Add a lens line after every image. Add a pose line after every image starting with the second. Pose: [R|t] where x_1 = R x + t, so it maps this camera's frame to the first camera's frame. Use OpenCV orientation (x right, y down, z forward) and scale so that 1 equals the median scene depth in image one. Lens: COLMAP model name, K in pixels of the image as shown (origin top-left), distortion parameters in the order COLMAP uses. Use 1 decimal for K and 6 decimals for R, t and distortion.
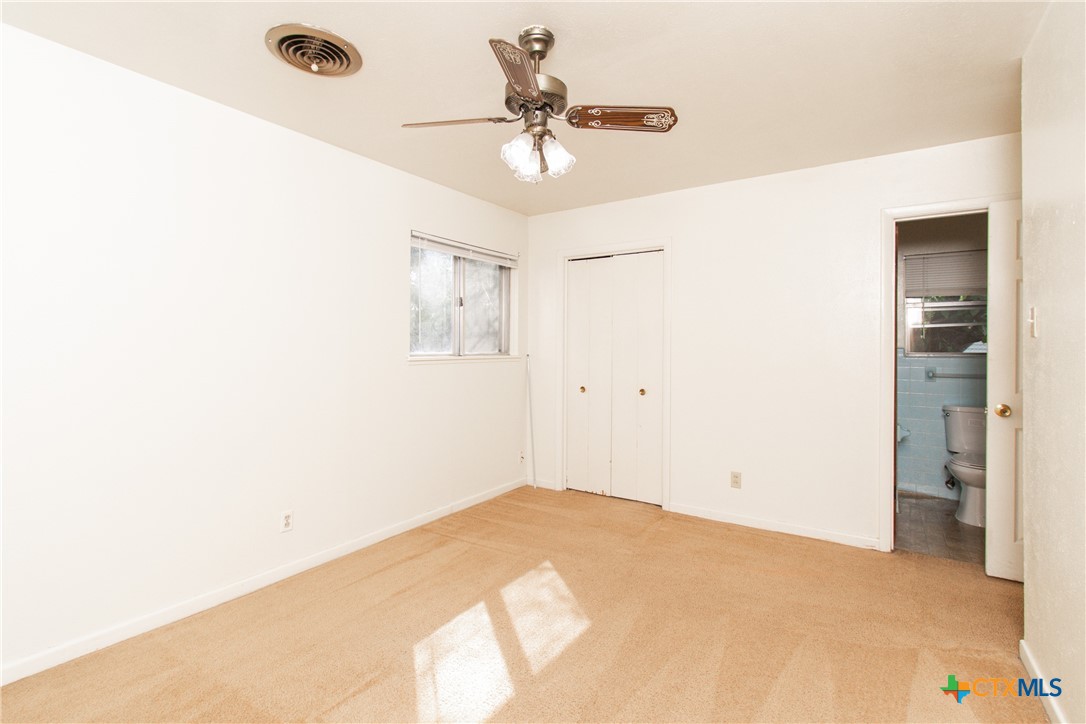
lens RADIAL K [[486.3, 0, 556.5], [0, 486.3, 348.7], [0, 0, 1]] dist [-0.000054, -0.000235]
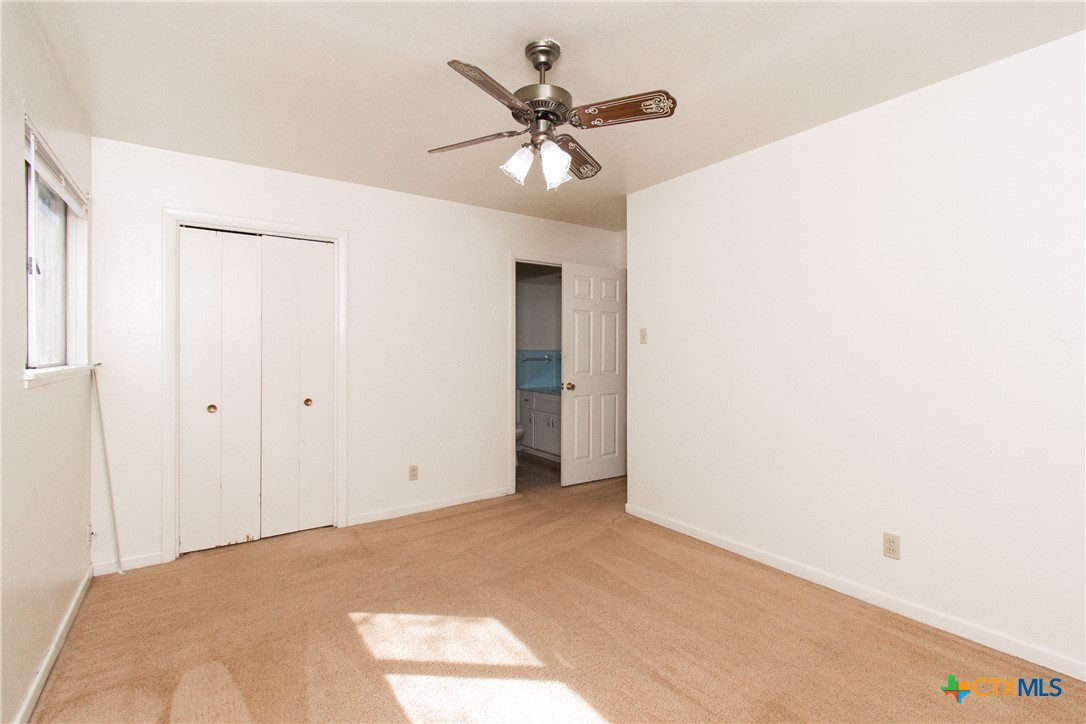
lens RADIAL K [[496.3, 0, 543.6], [0, 496.3, 353.4], [0, 0, 1]] dist [-0.001270, -0.000153]
pose [[0.386036, -0.009441, 0.922435, -0.693751], [0.006920, 0.999949, 0.007339, -0.000953], [-0.922458, 0.003550, 0.386082, 0.405404]]
